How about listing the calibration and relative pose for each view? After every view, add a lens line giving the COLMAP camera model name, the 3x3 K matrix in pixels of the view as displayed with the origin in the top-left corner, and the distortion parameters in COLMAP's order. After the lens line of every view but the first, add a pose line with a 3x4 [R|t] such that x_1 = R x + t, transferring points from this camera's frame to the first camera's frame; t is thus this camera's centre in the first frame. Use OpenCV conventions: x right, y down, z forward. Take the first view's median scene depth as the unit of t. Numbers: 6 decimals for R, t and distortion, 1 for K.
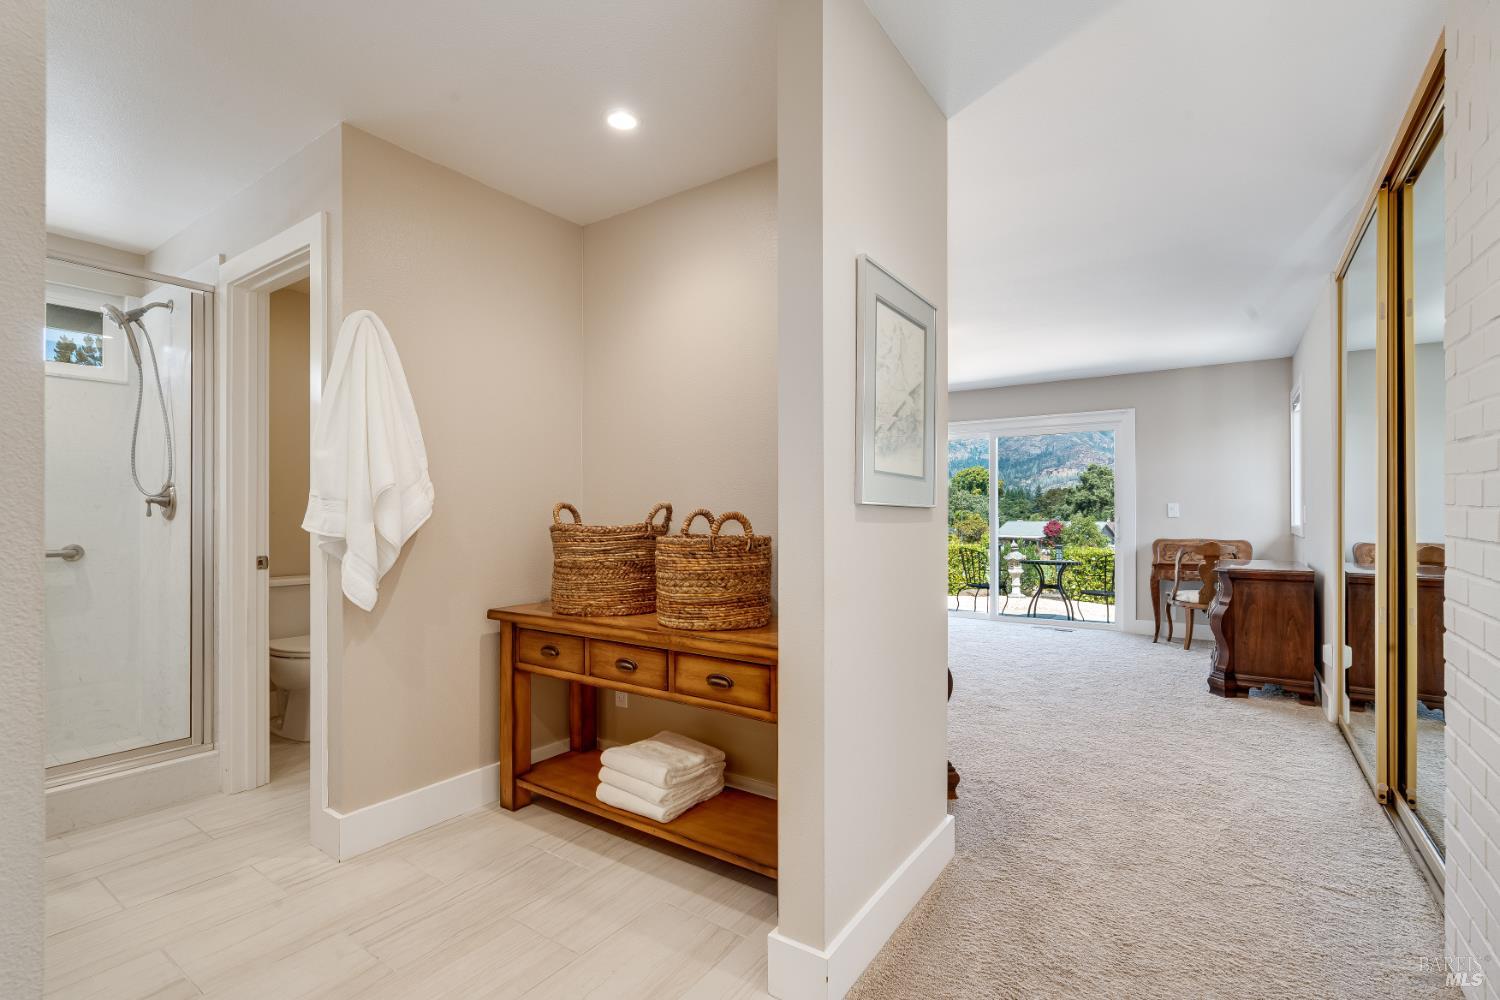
lens RADIAL K [[686.7, 0, 749.3], [0, 686.7, 511.8], [0, 0, 1]] dist [-0.001545, -0.000073]
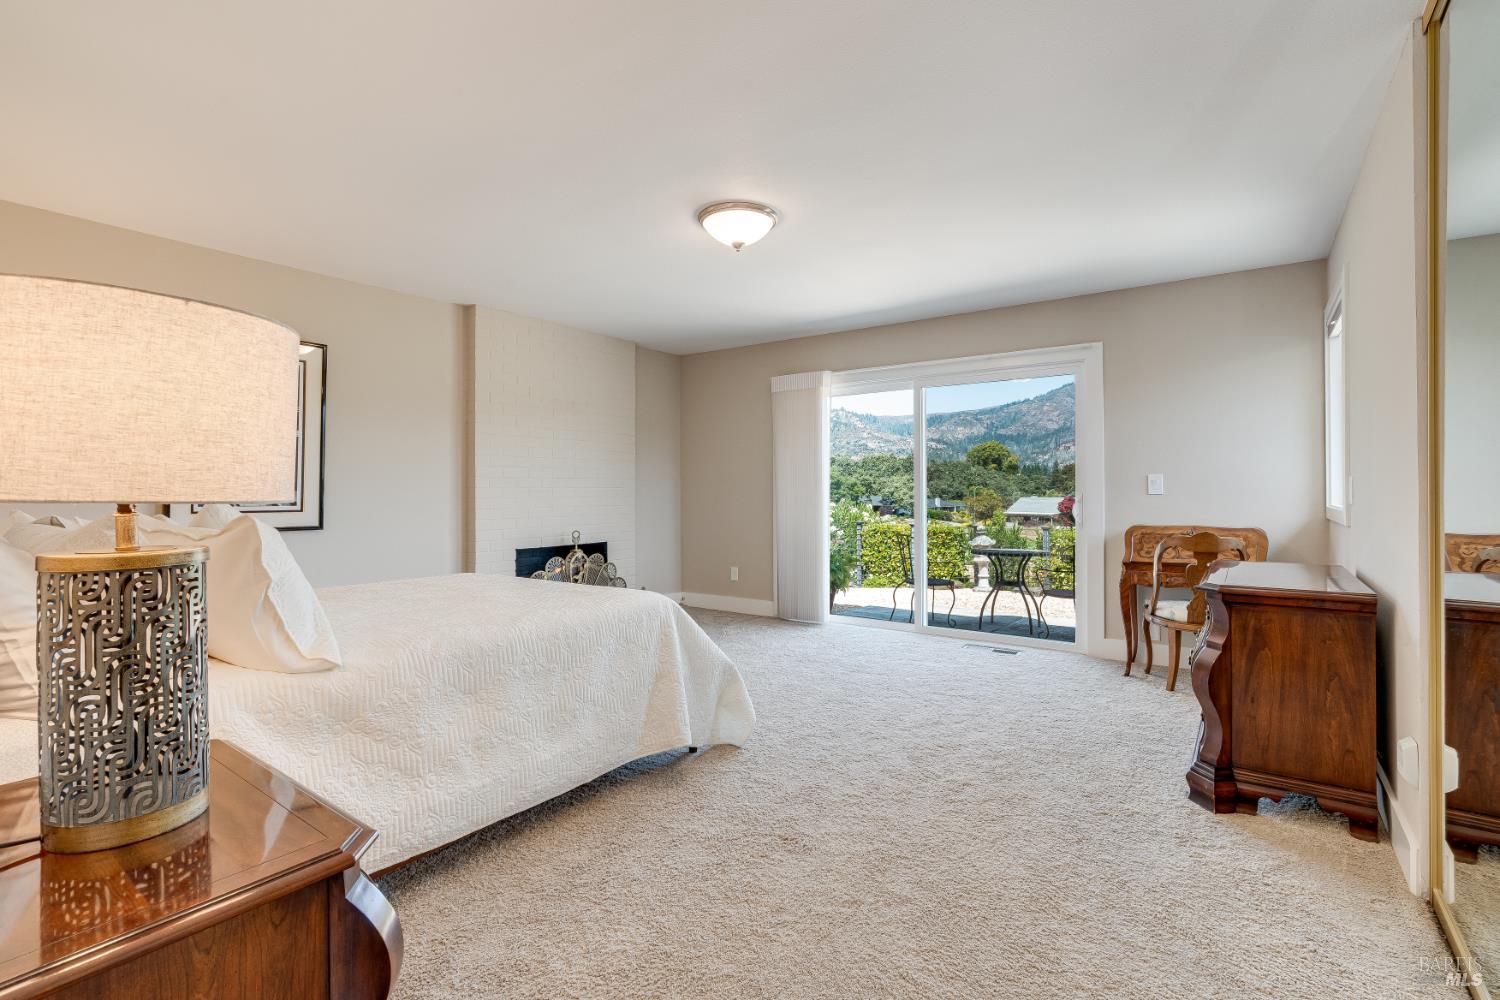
lens RADIAL K [[692.1, 0, 753.8], [0, 692.1, 488.8], [0, 0, 1]] dist [-0.001842, 0.000528]
pose [[0.999907, -0.002055, -0.013517, 0.312206], [0.002066, 0.999998, 0.000835, 0.001170], [0.013515, -0.000863, 0.999908, 0.412841]]
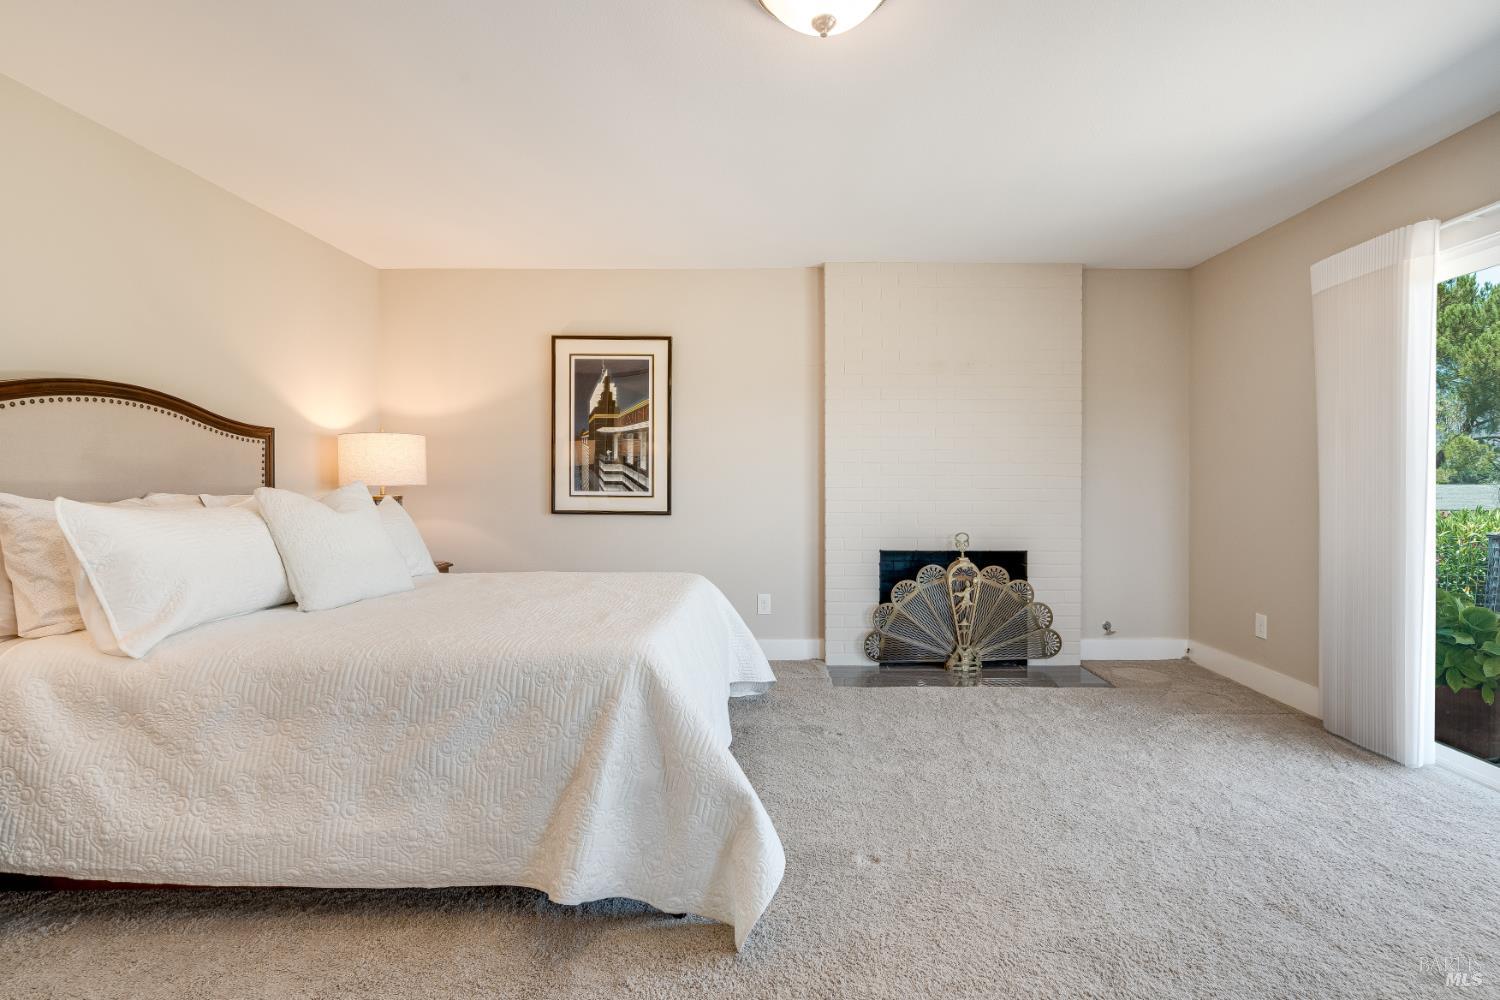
lens RADIAL K [[707.1, 0, 752.5], [0, 707.1, 481.6], [0, 0, 1]] dist [-0.001096, 0.000014]
pose [[0.569010, 0.005364, -0.822313, 1.086716], [-0.000218, 0.999980, 0.006372, 0.004135], [0.822331, -0.003447, 0.568999, 1.666862]]
